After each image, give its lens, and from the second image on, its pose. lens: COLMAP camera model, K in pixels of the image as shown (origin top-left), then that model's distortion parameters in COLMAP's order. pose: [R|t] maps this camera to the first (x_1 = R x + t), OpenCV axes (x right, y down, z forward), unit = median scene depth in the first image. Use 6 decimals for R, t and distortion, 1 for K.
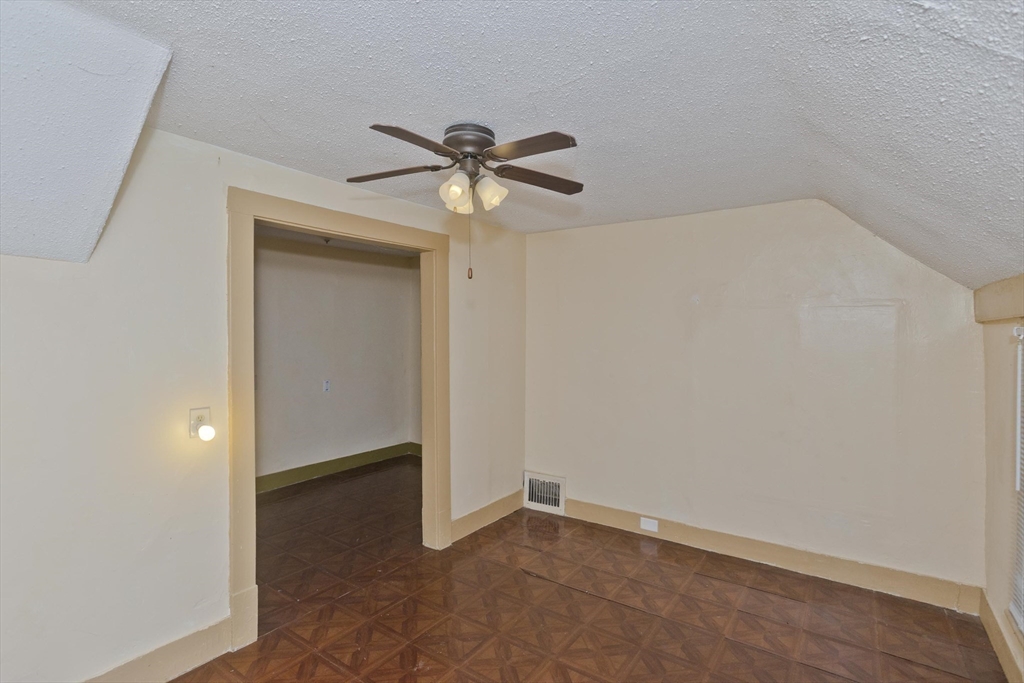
lens RADIAL K [[507.5, 0, 514.8], [0, 507.5, 333.6], [0, 0, 1]] dist [-0.037152, 0.018190]
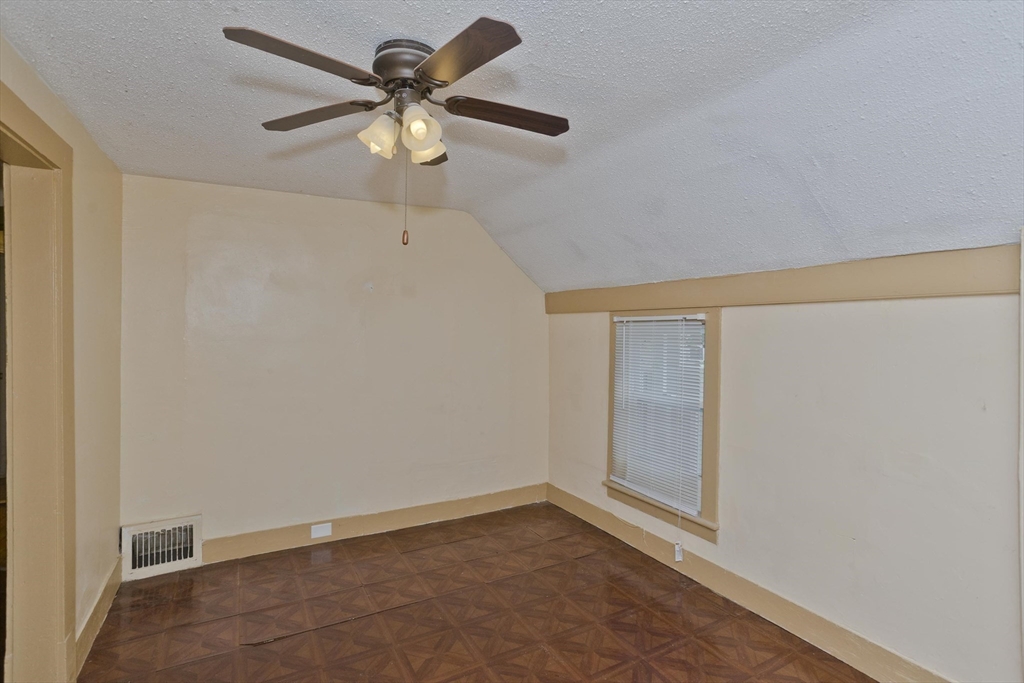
lens RADIAL K [[507.5, 0, 514.5], [0, 507.5, 331.4], [0, 0, 1]] dist [-0.037152, 0.018190]
pose [[0.431378, -0.015008, 0.902046, -0.449052], [-0.000185, 0.999860, 0.016724, 0.005242], [-0.902171, -0.007381, 0.431315, 0.337639]]
